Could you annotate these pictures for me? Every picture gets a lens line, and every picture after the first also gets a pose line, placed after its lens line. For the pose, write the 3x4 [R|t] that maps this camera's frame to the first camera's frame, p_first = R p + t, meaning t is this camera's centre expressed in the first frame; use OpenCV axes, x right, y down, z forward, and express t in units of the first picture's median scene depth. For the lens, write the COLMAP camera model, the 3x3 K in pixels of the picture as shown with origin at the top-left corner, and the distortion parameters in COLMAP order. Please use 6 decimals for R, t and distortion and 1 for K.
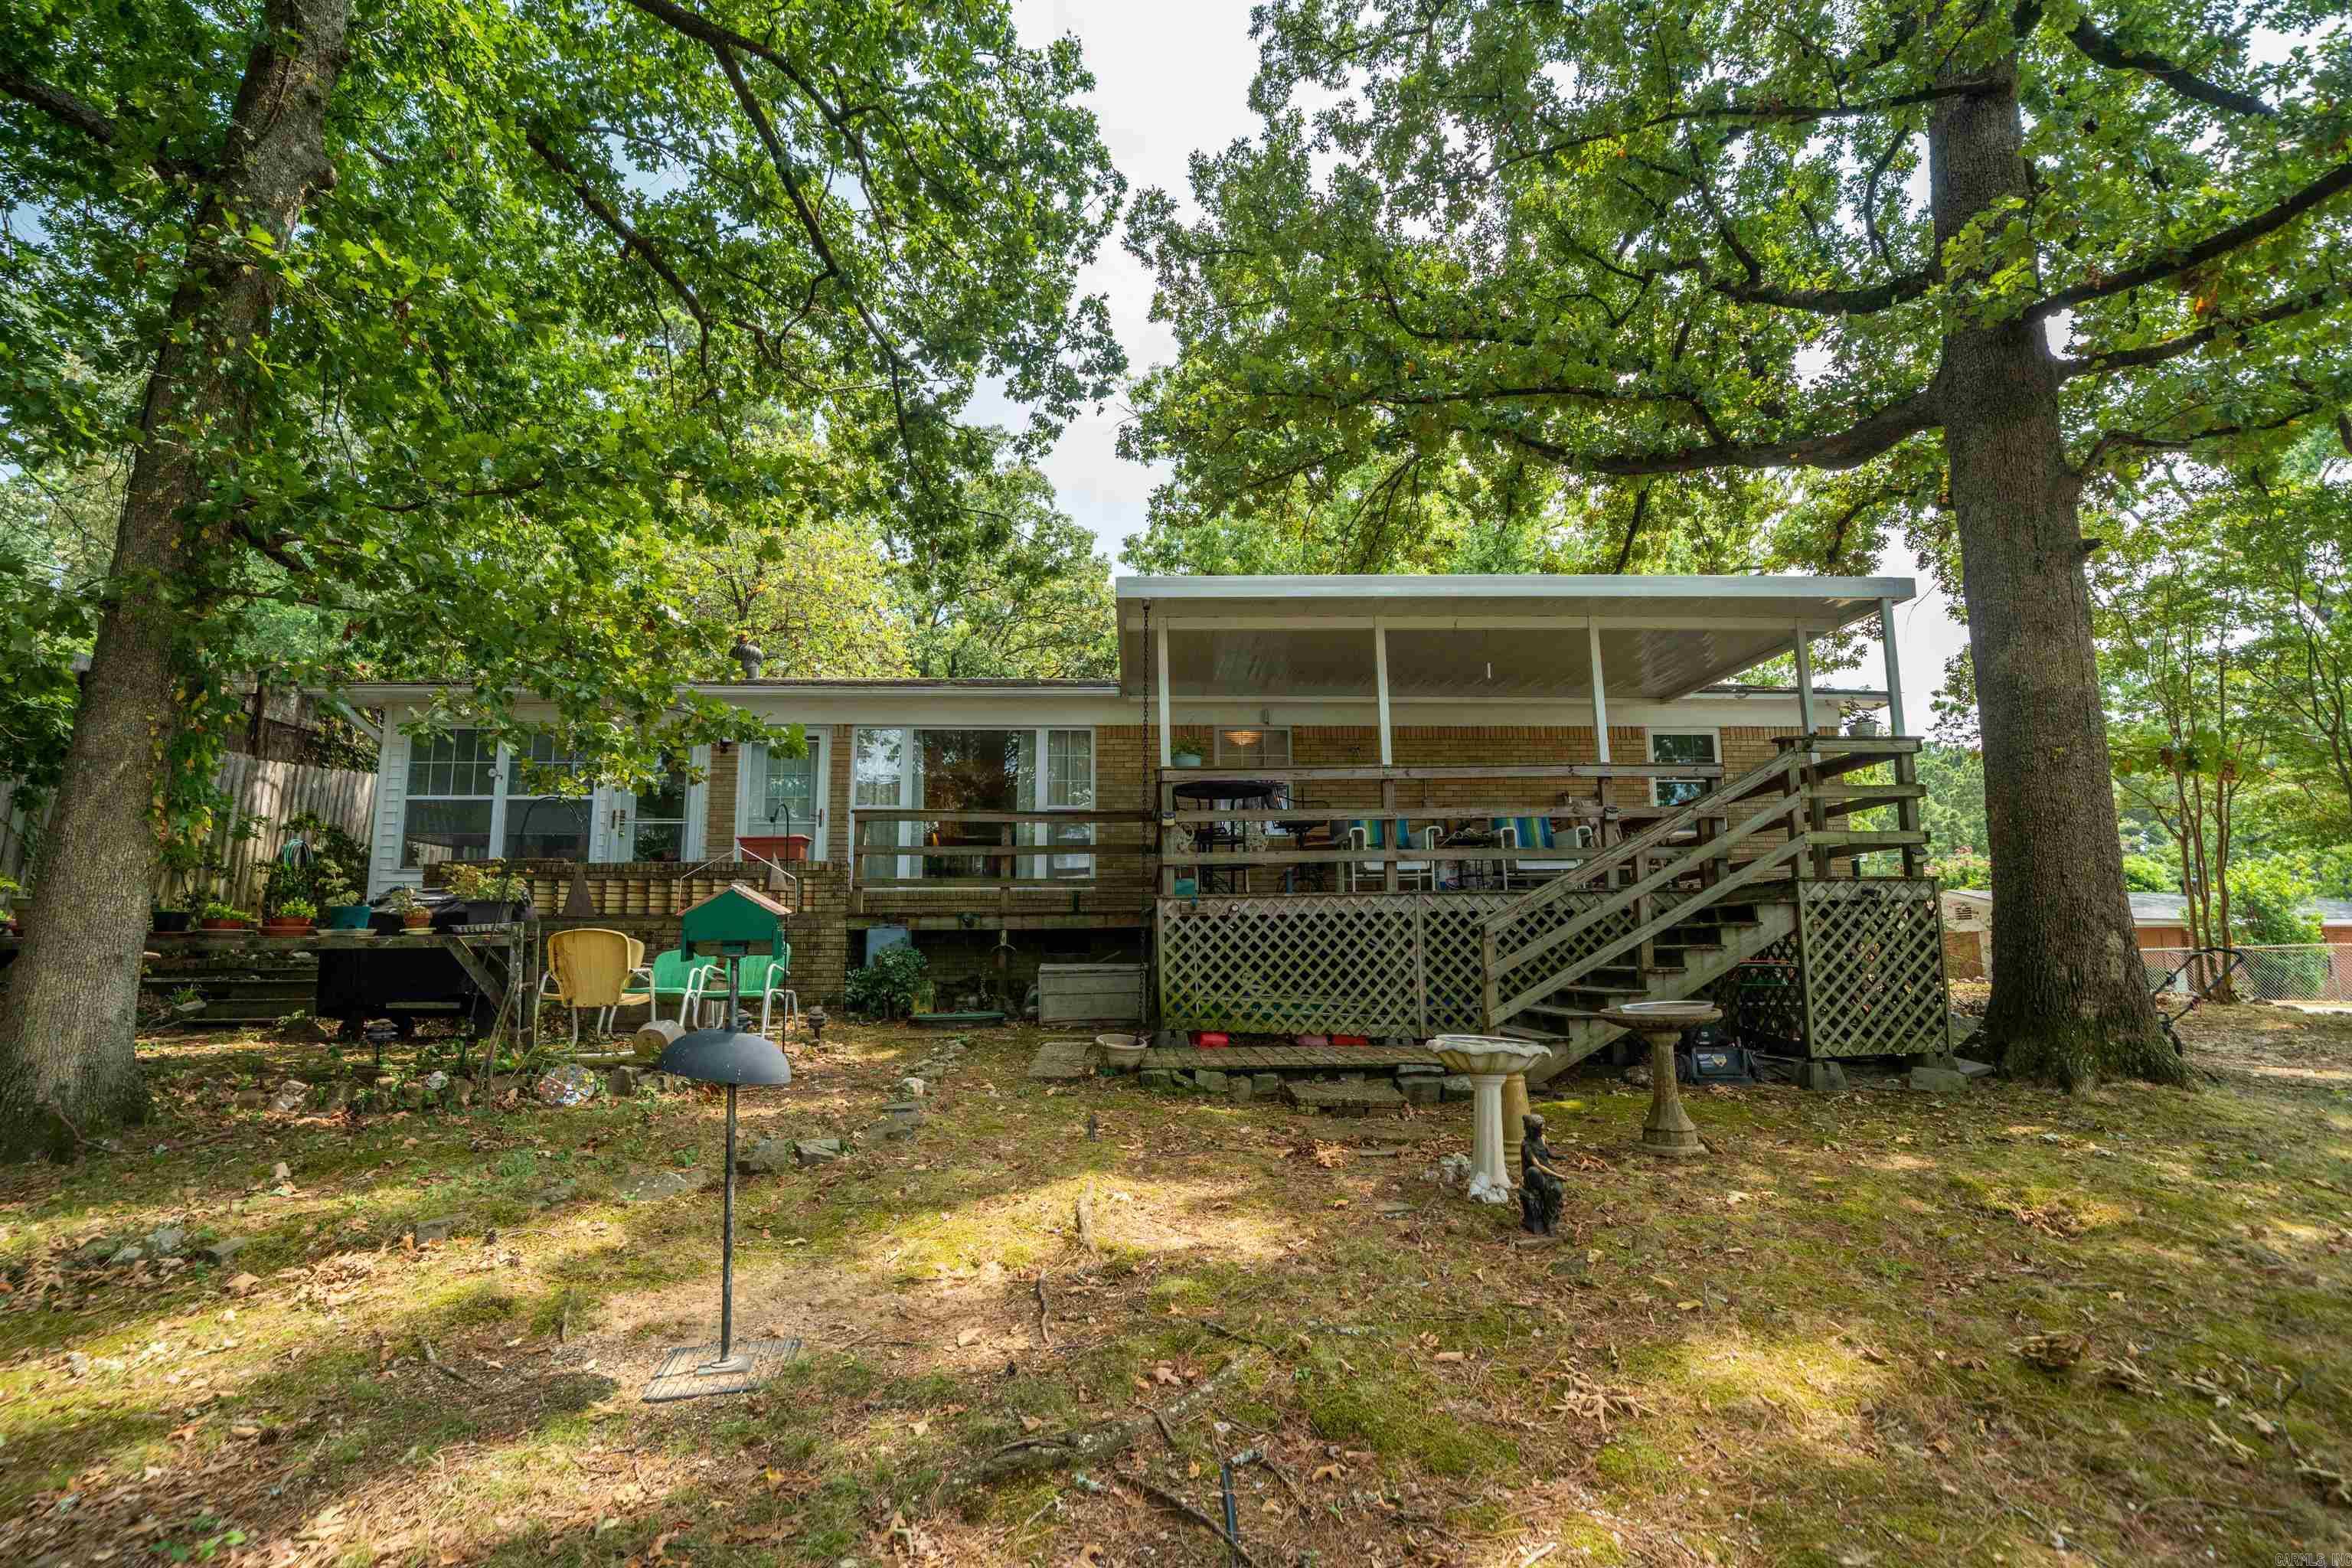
lens RADIAL K [[1089.7, 0, 1176.0], [0, 1089.7, 784.0], [0, 0, 1]] dist [0.000723, 0.000163]
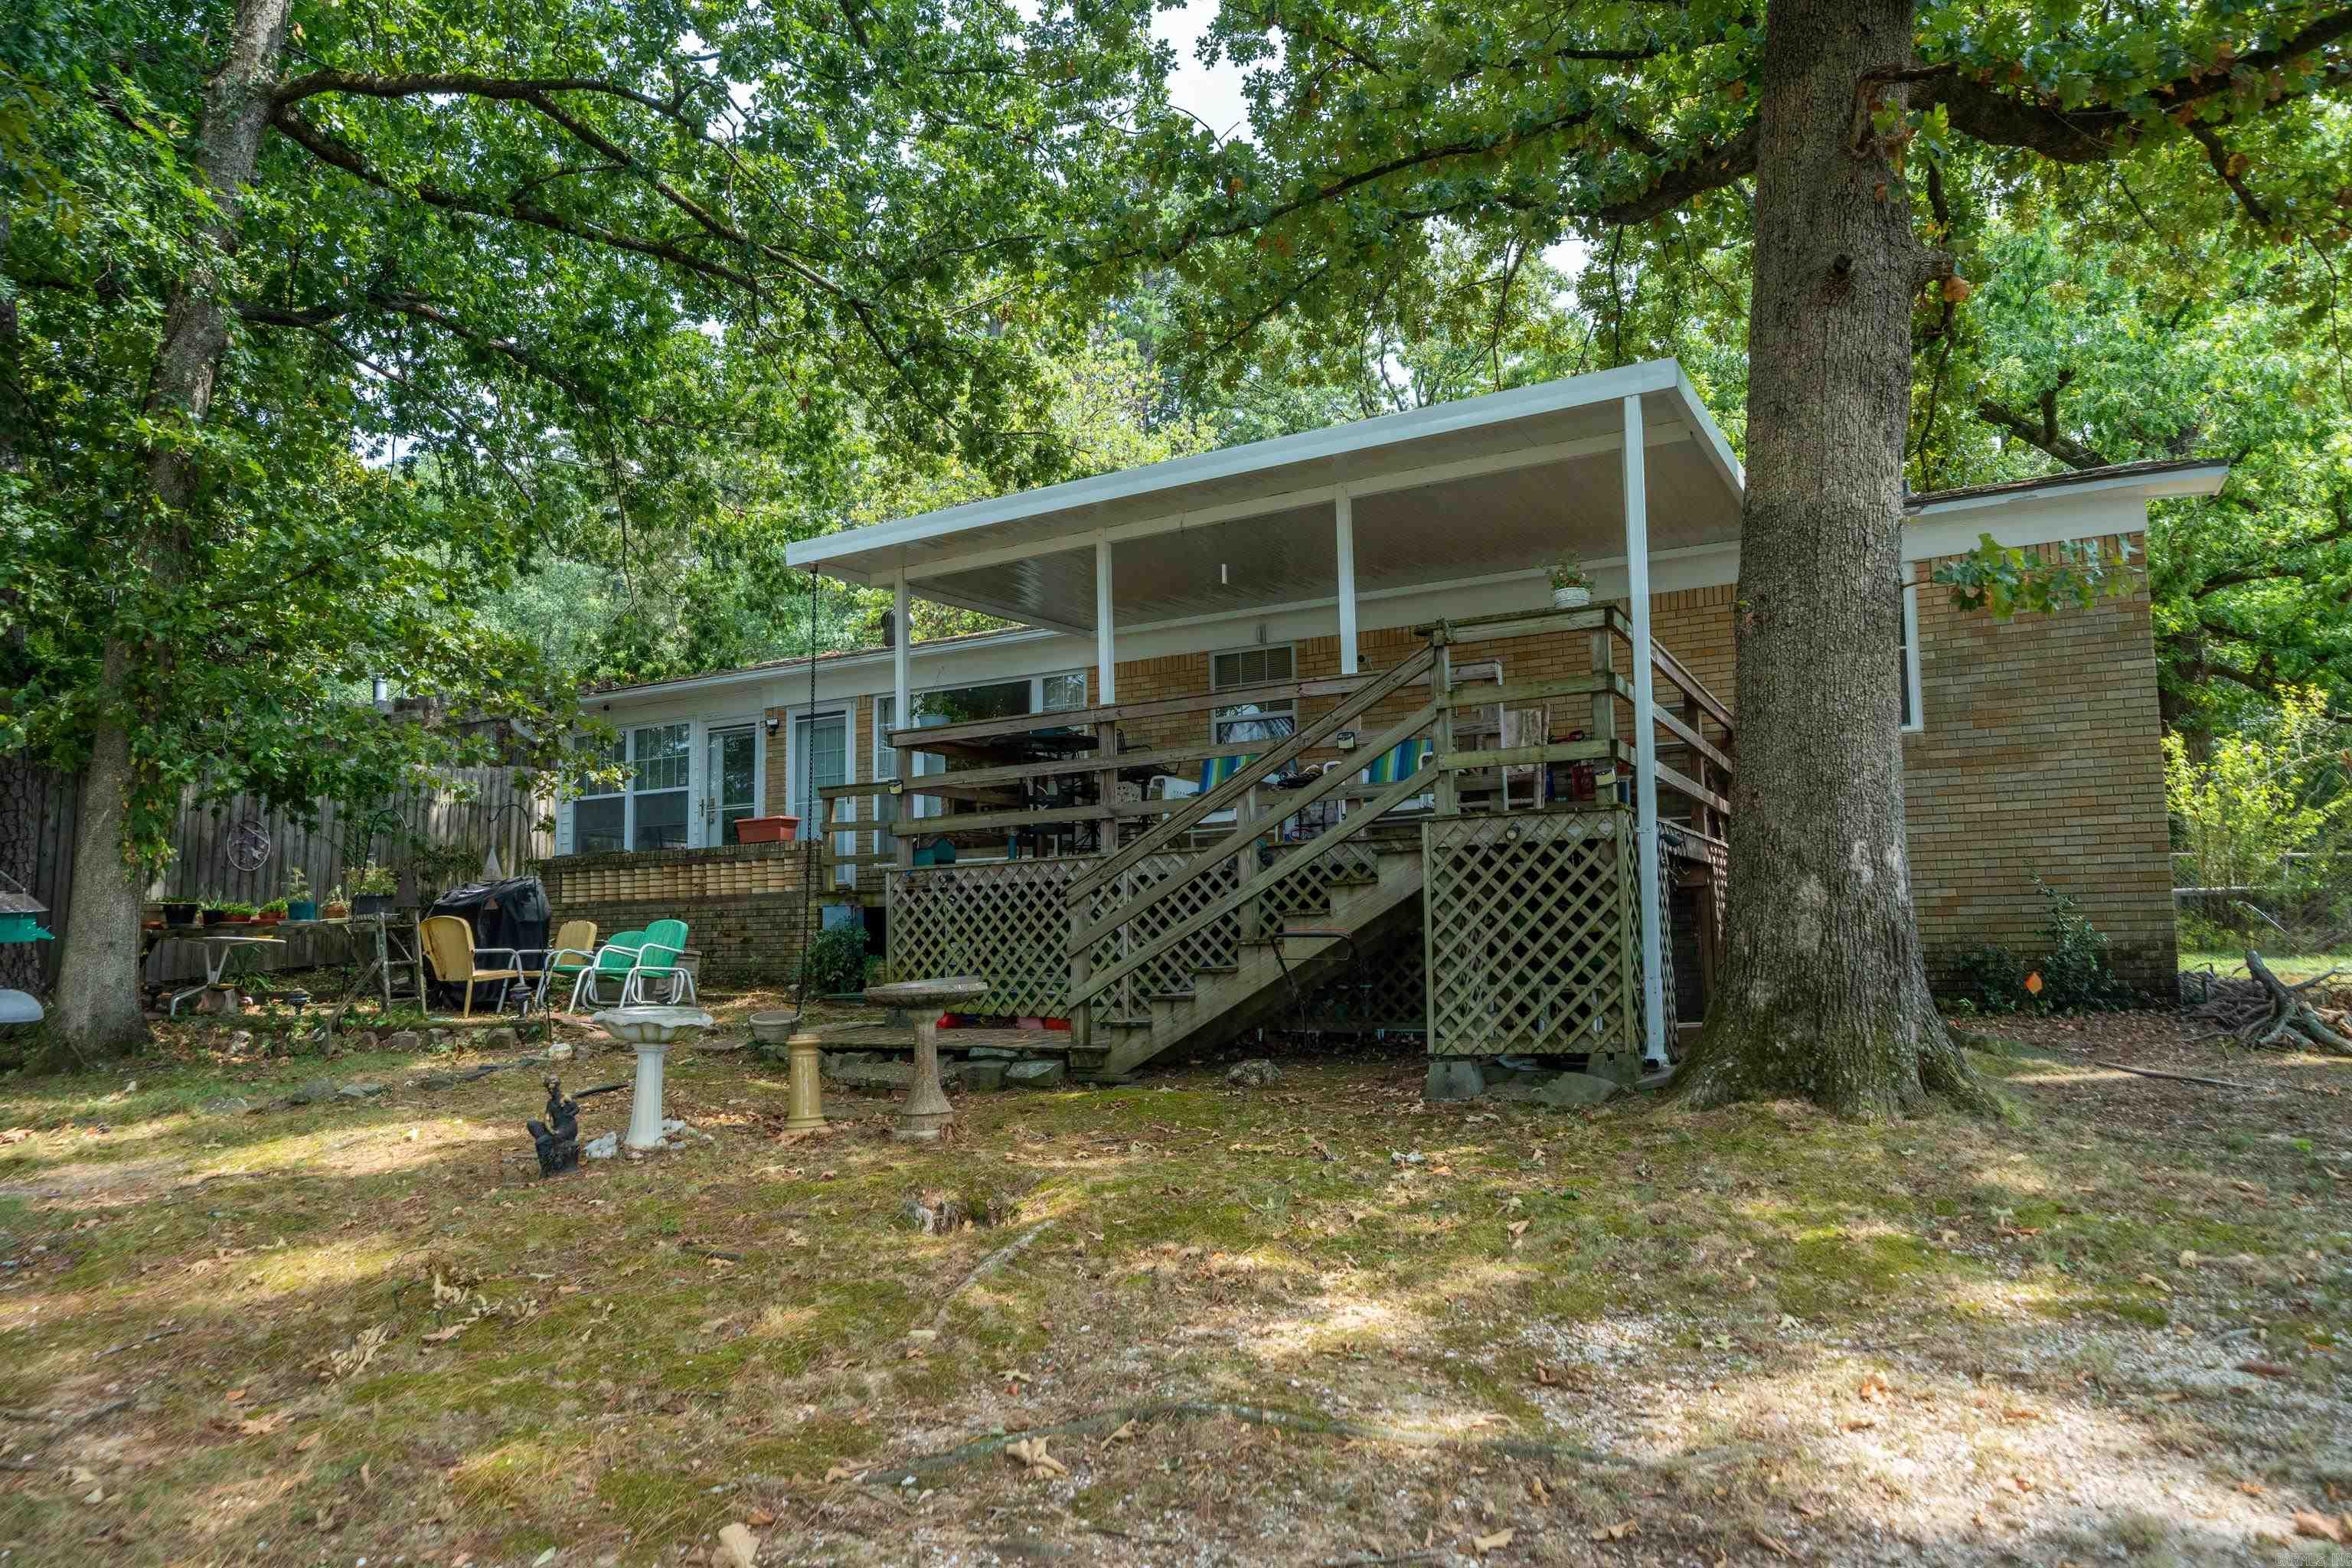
lens RADIAL K [[1467.7, 0, 1176.0], [0, 1467.7, 784.0], [0, 0, 1]] dist [-0.000783, -0.000401]
pose [[0.845739, -0.066230, -0.529471, 0.865297], [0.098267, 0.994628, 0.032549, 0.013475], [0.524470, -0.079557, 0.847704, 0.056703]]
